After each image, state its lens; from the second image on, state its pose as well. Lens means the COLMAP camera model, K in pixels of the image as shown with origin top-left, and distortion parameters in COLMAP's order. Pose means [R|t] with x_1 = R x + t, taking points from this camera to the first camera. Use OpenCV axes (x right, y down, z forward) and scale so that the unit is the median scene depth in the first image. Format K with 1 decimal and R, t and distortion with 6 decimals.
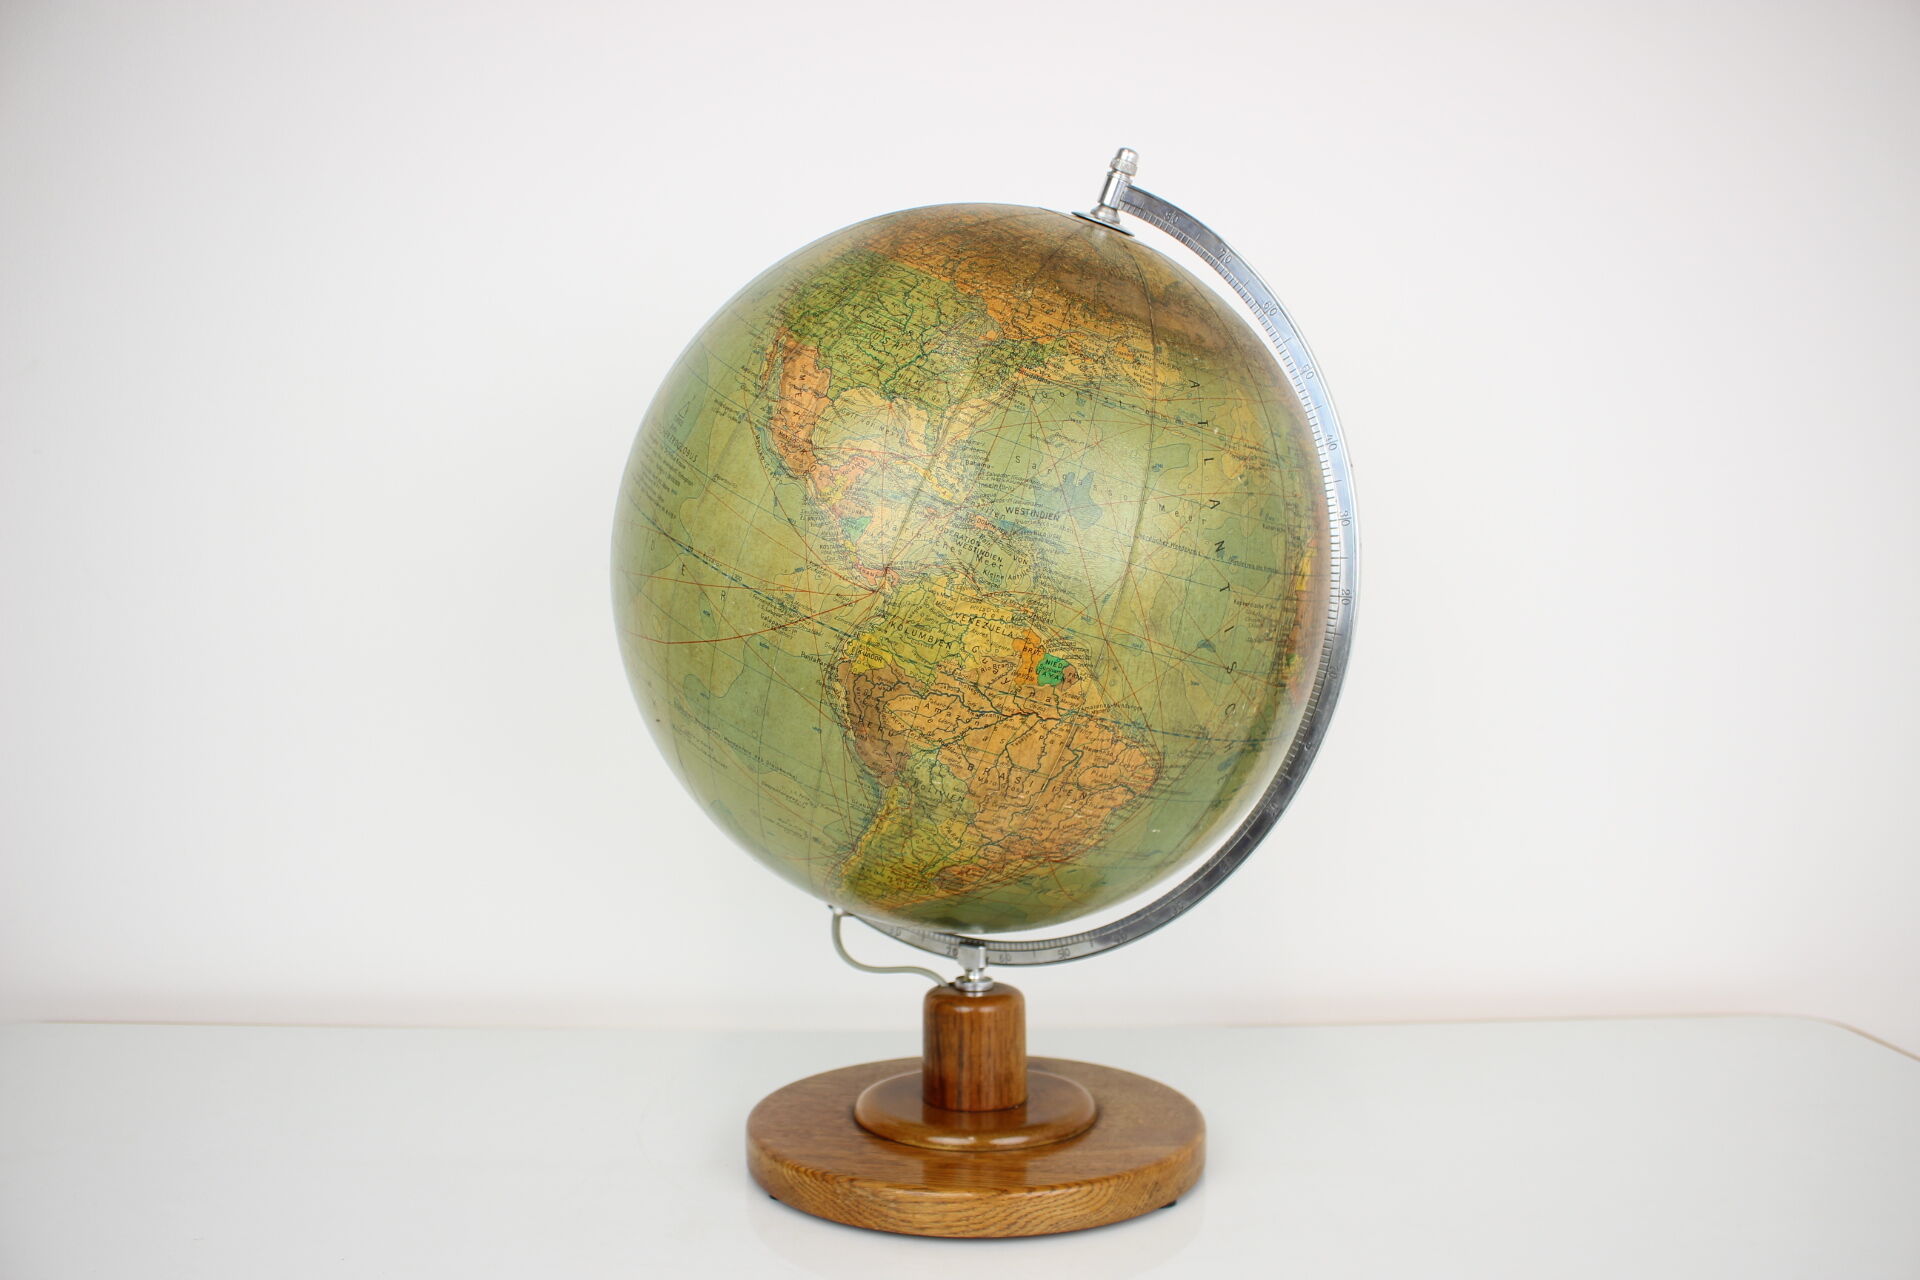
lens RADIAL K [[1602.2, 0, 960.0], [0, 1602.2, 640.0], [0, 0, 1]] dist [-0.121669, -0.000414]
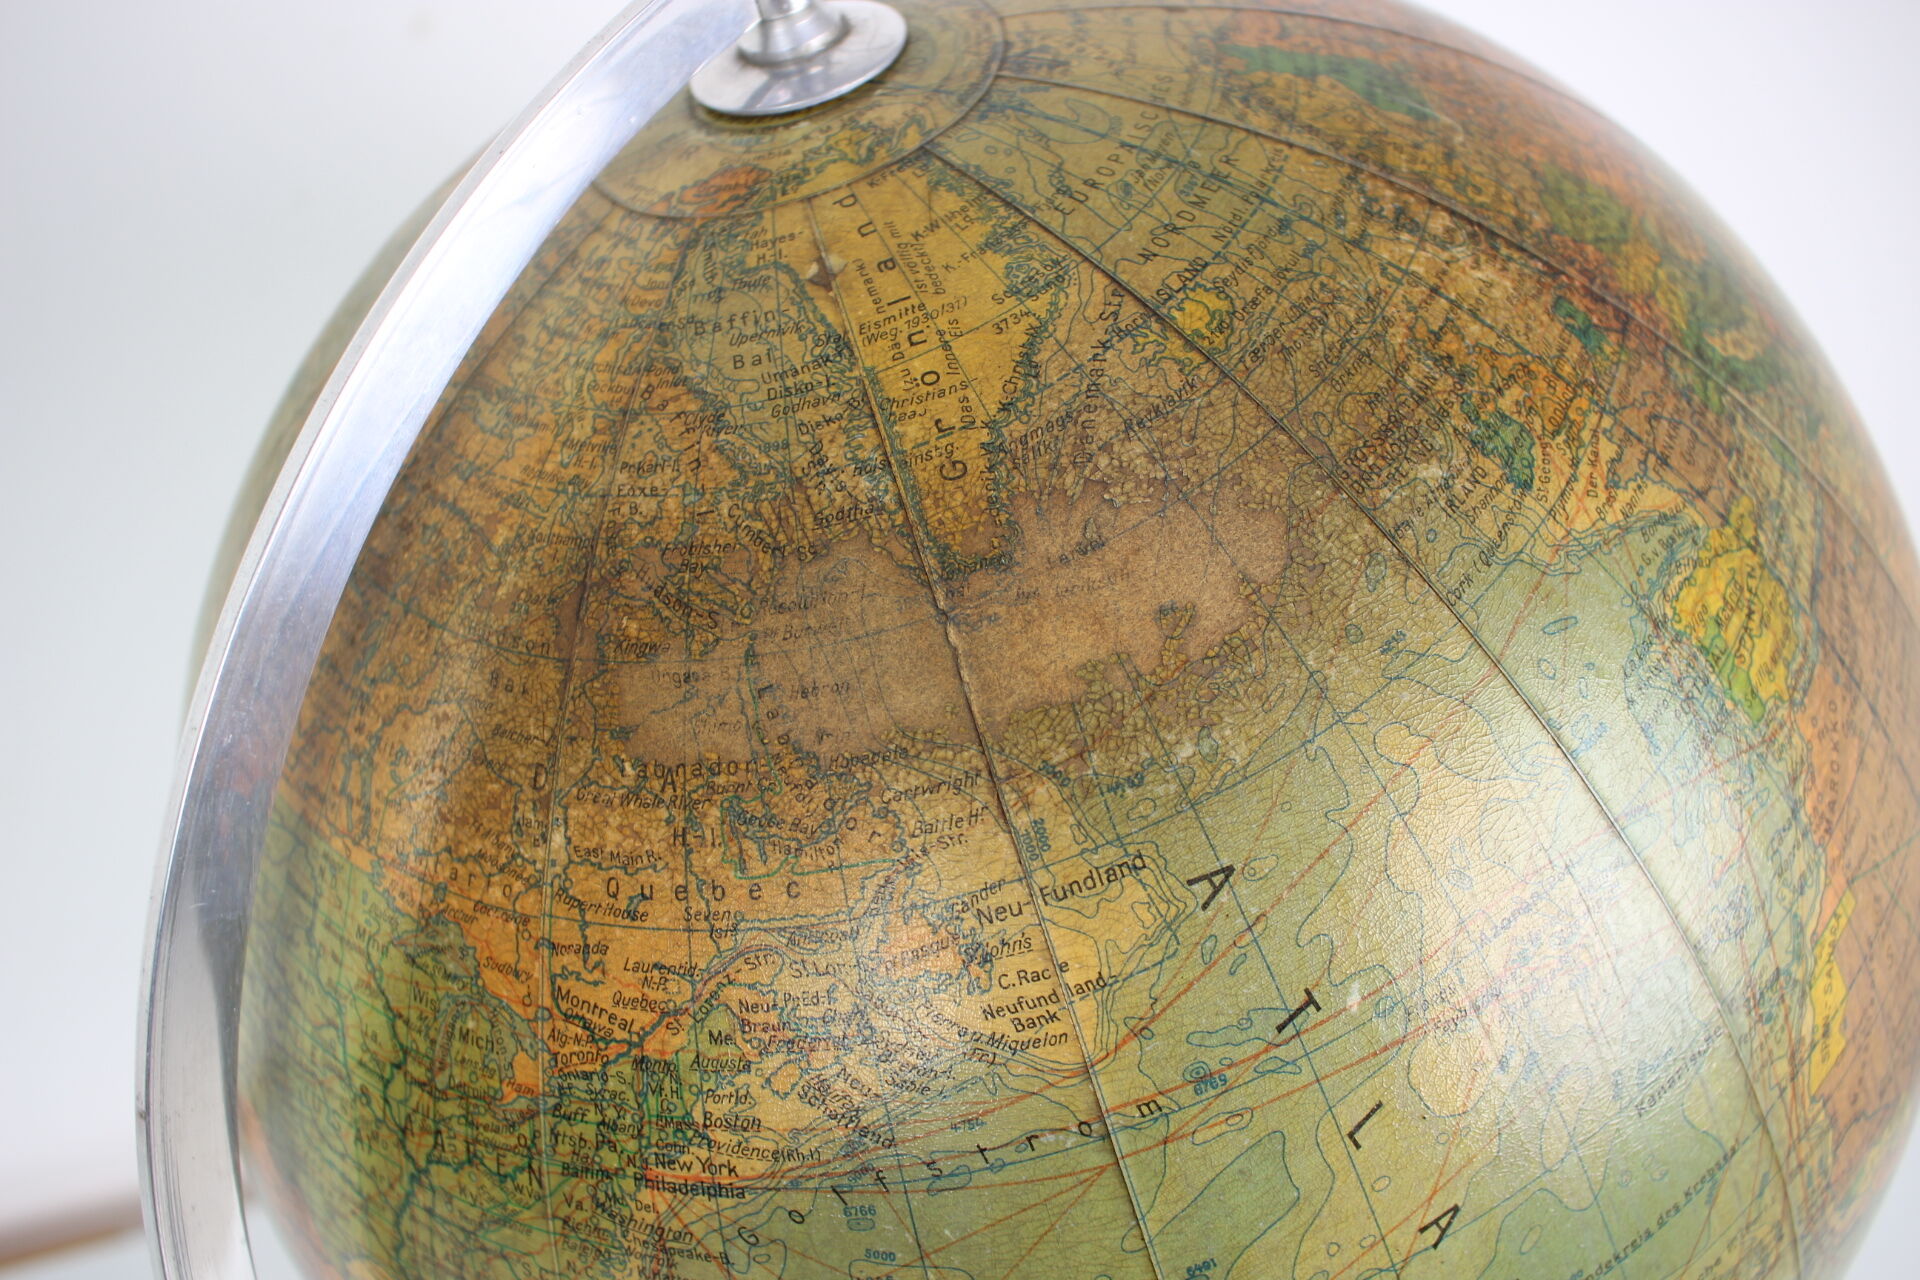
lens RADIAL K [[1690.8, 0, 960.0], [0, 1690.8, 640.0], [0, 0, 1]] dist [-0.157327, 0.000937]
pose [[0.823242, -0.341861, -0.453215, 0.263739], [0.527756, 0.755018, 0.389129, -0.336147], [0.209158, -0.559534, 0.801982, 0.810897]]
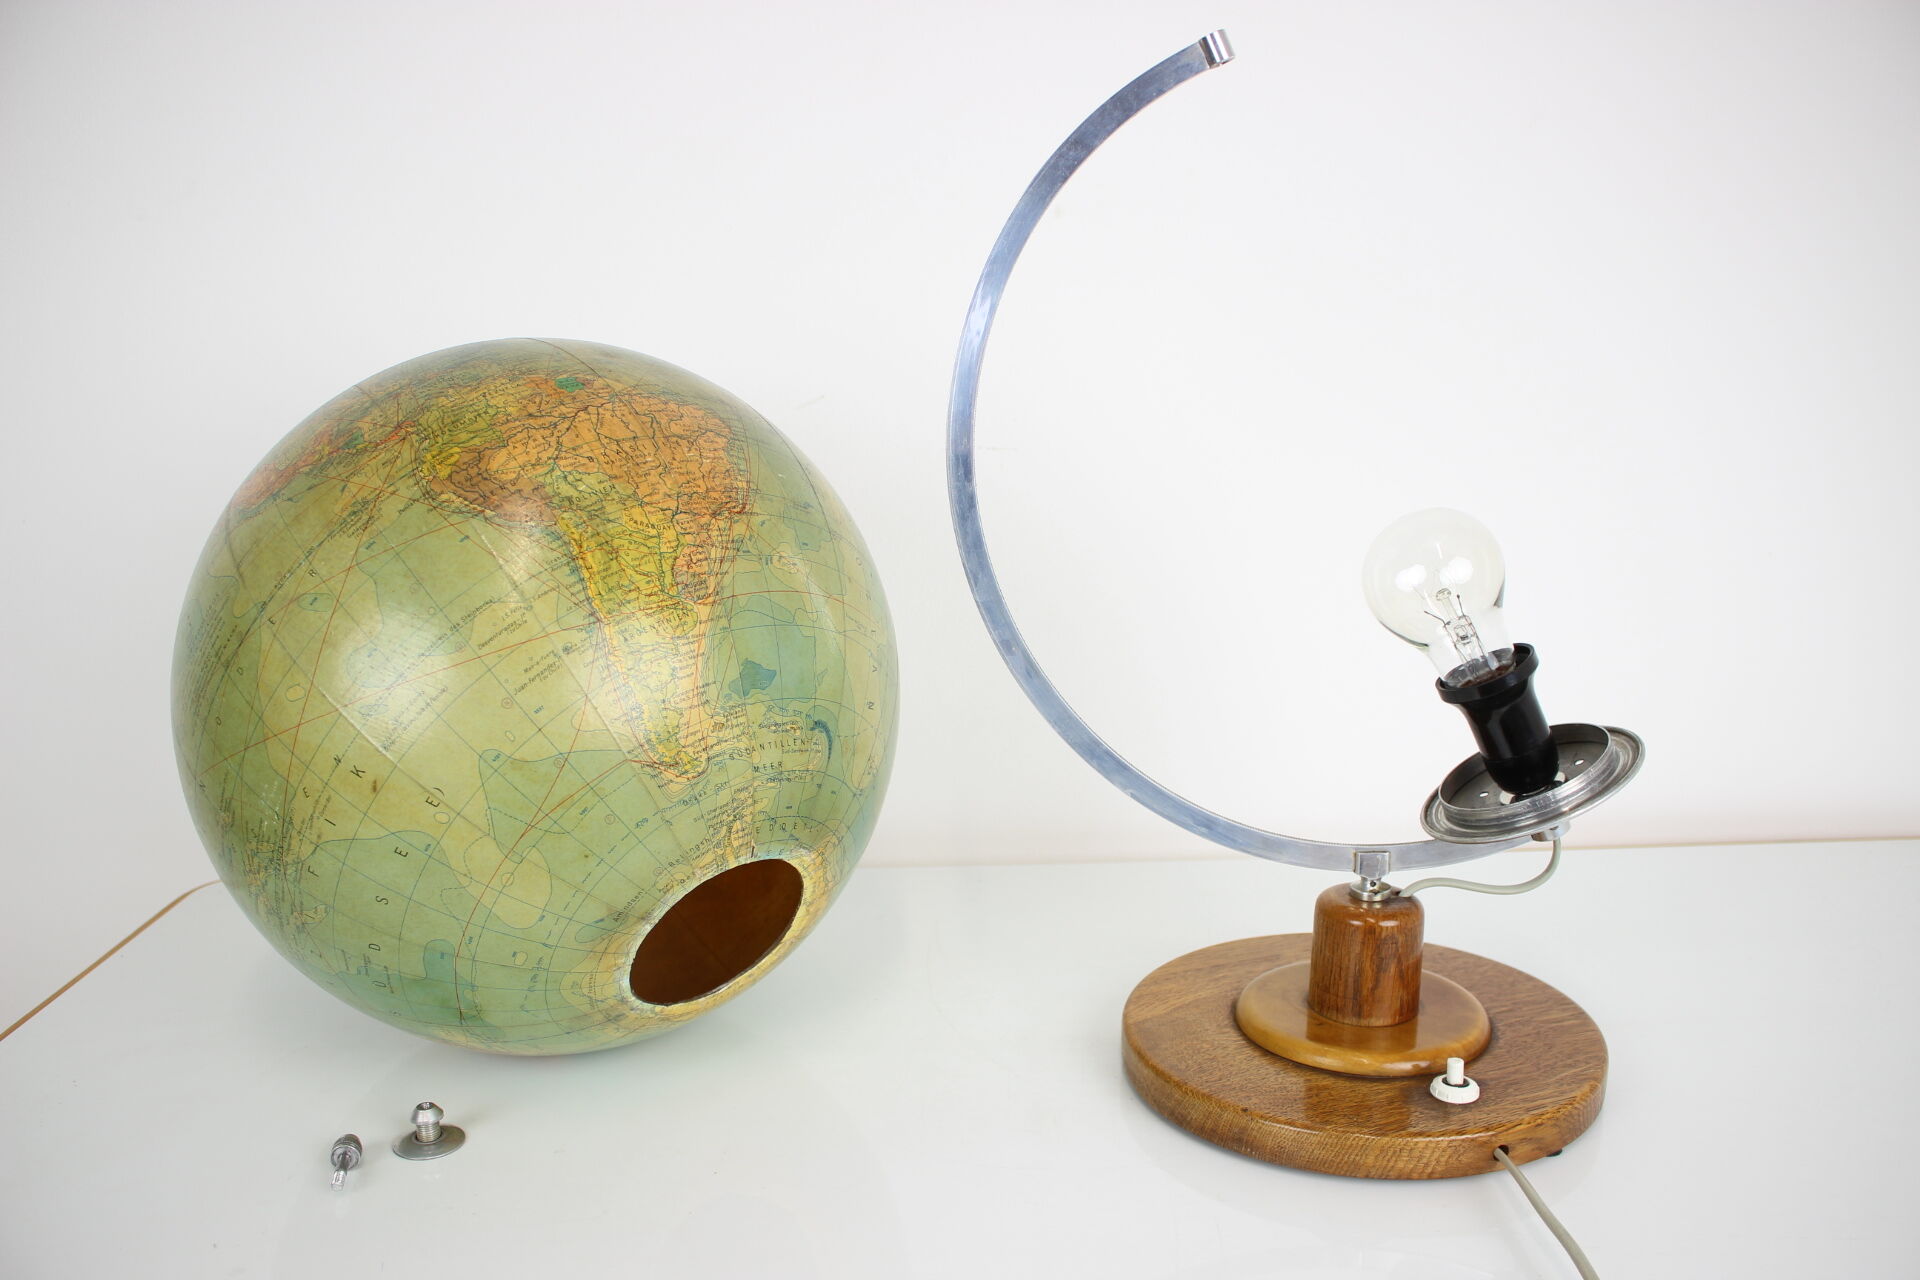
lens RADIAL K [[1602.2, 0, 960.0], [0, 1602.2, 640.0], [0, 0, 1]] dist [-0.121669, -0.000414]
pose [[0.534029, -0.541419, 0.649368, -0.606453], [0.838812, 0.243115, -0.487124, 0.821300], [0.105867, 0.804836, 0.583979, 0.512533]]
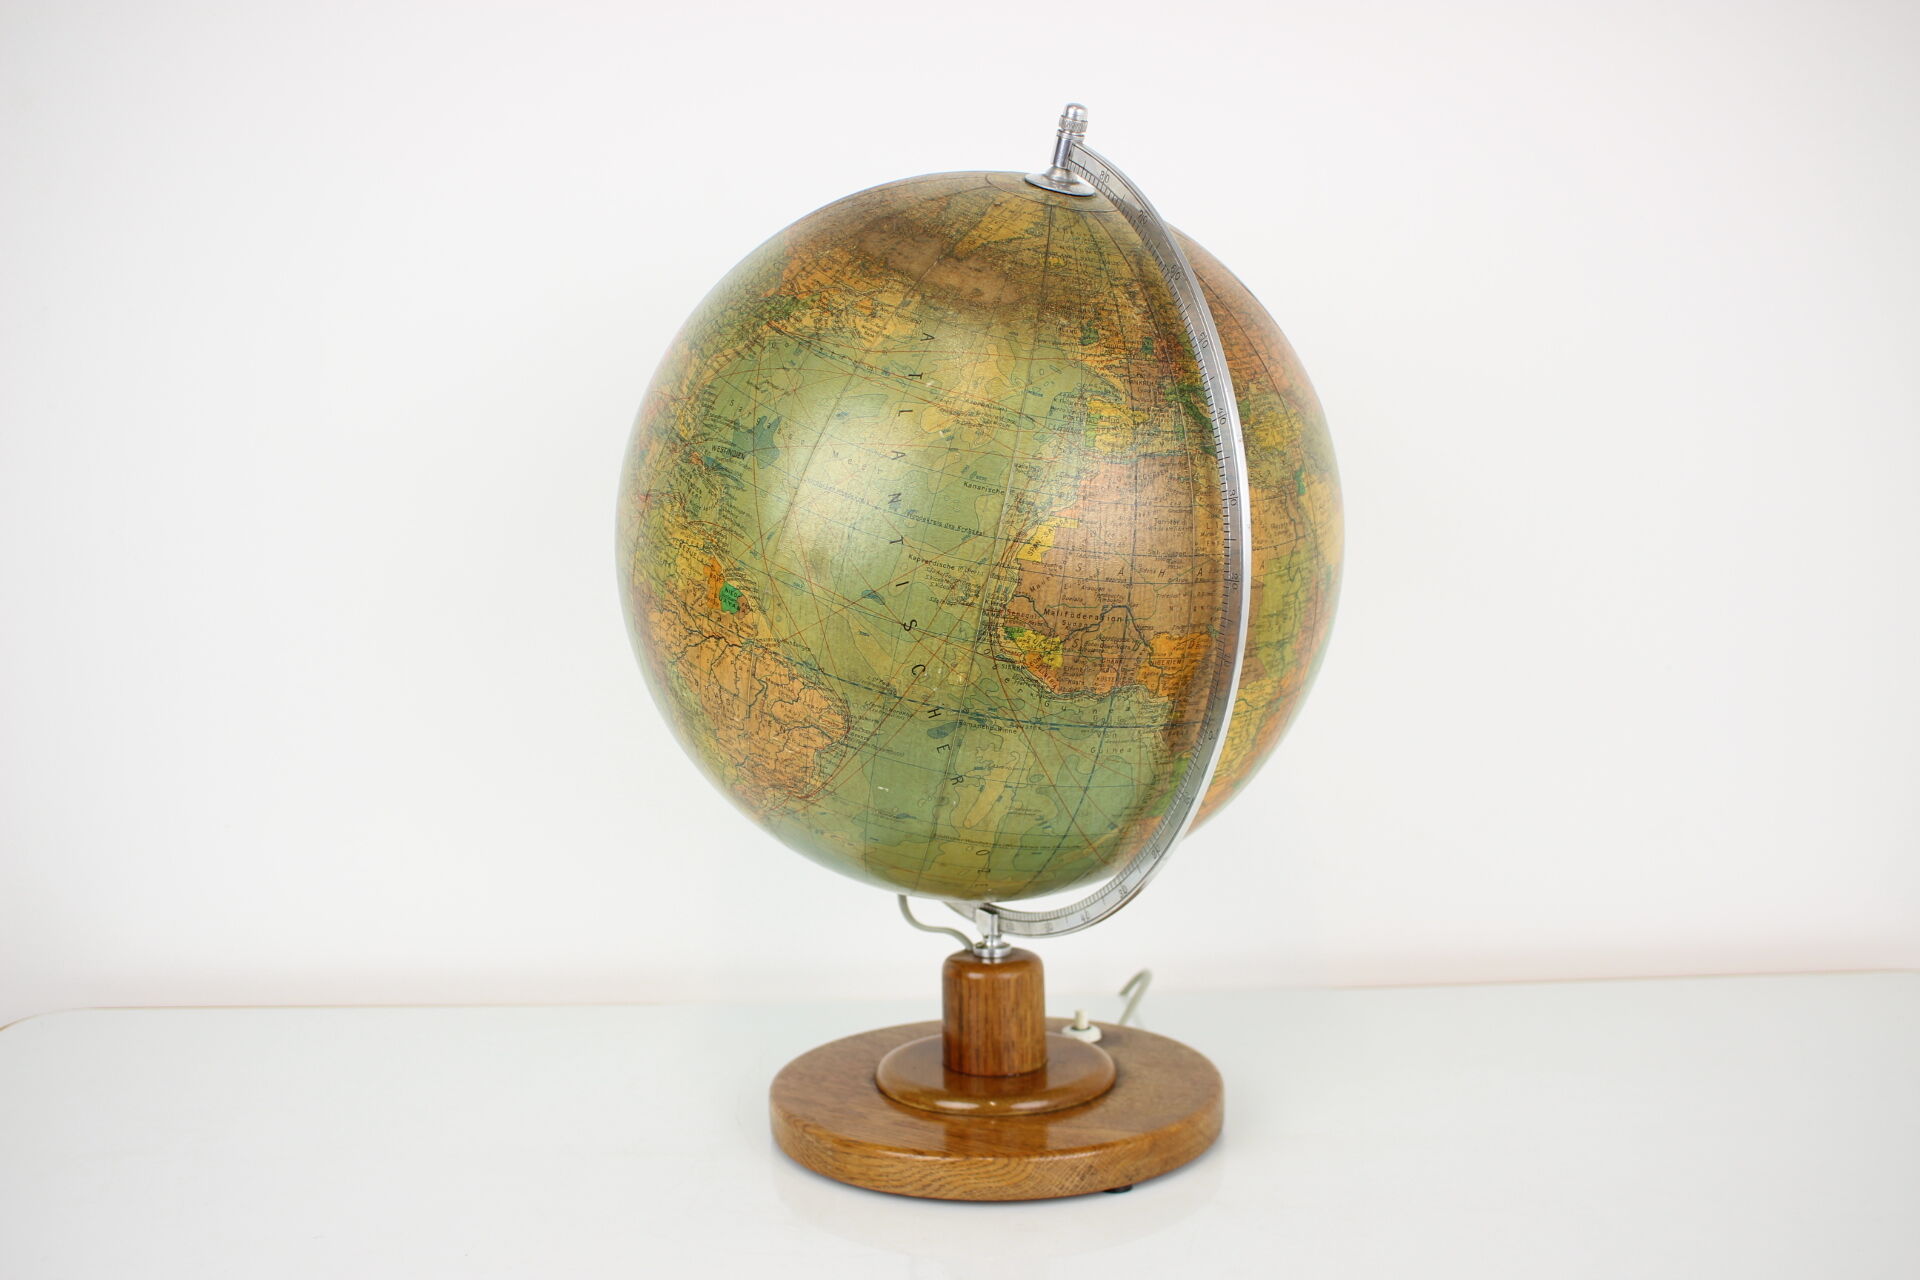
lens RADIAL K [[1741.3, 0, 960.0], [0, 1741.3, 640.0], [0, 0, 1]] dist [-0.005926, -0.000054]
pose [[0.699346, 0.112073, -0.705943, 0.974470], [-0.150711, 0.988548, 0.007636, 0.014031], [0.698715, 0.101053, 0.708228, 0.277691]]
